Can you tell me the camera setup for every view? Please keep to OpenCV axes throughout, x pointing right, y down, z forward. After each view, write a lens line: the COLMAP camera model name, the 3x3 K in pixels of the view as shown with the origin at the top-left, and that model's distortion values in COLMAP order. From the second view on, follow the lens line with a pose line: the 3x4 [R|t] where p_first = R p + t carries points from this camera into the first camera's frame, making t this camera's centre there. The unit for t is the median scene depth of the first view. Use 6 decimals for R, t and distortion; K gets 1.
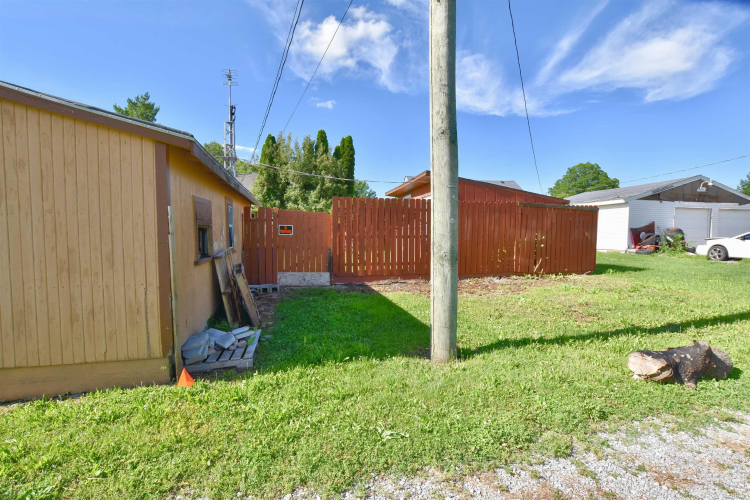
lens RADIAL K [[330.6, 0, 372.4], [0, 330.6, 250.0], [0, 0, 1]] dist [-0.039678, 0.007862]
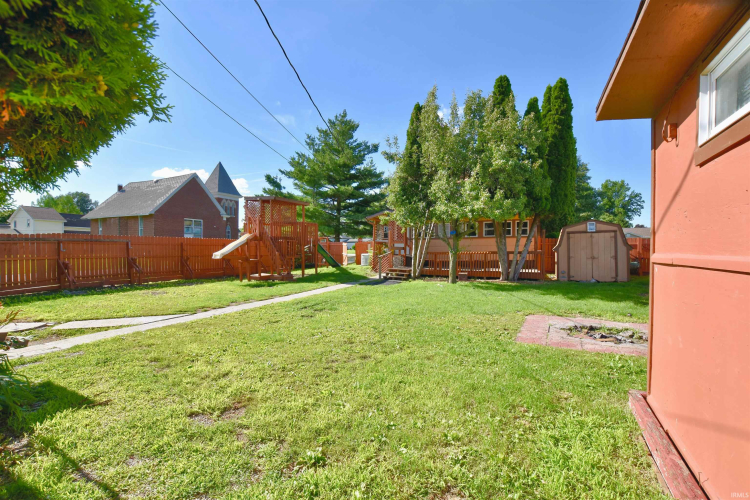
lens RADIAL K [[330.6, 0, 372.4], [0, 330.6, 250.0], [0, 0, 1]] dist [-0.039678, 0.007862]
pose [[0.771553, 0.009690, -0.636091, 0.036752], [-0.037905, 0.998808, -0.030762, -0.033593], [0.635035, 0.047845, 0.771000, 0.425533]]
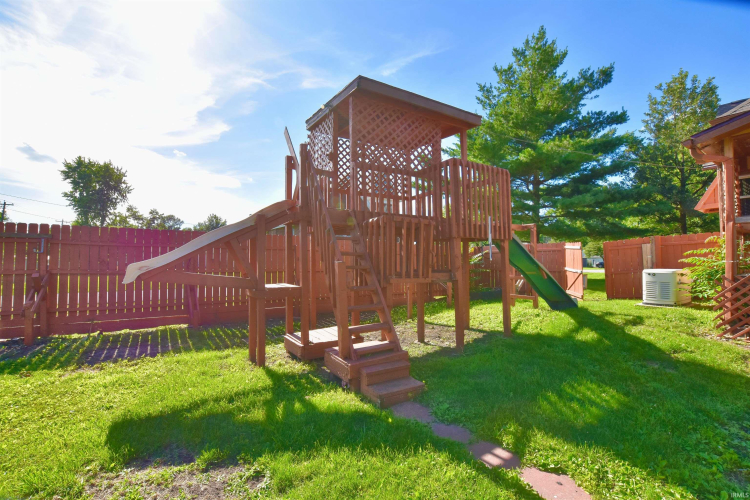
lens RADIAL K [[330.6, 0, 372.4], [0, 330.6, 250.0], [0, 0, 1]] dist [-0.039678, 0.007862]
pose [[0.345548, -0.034437, -0.937769, -0.387768], [-0.048585, 0.997330, -0.054527, -0.038880], [0.937142, 0.064403, 0.342952, 0.784748]]
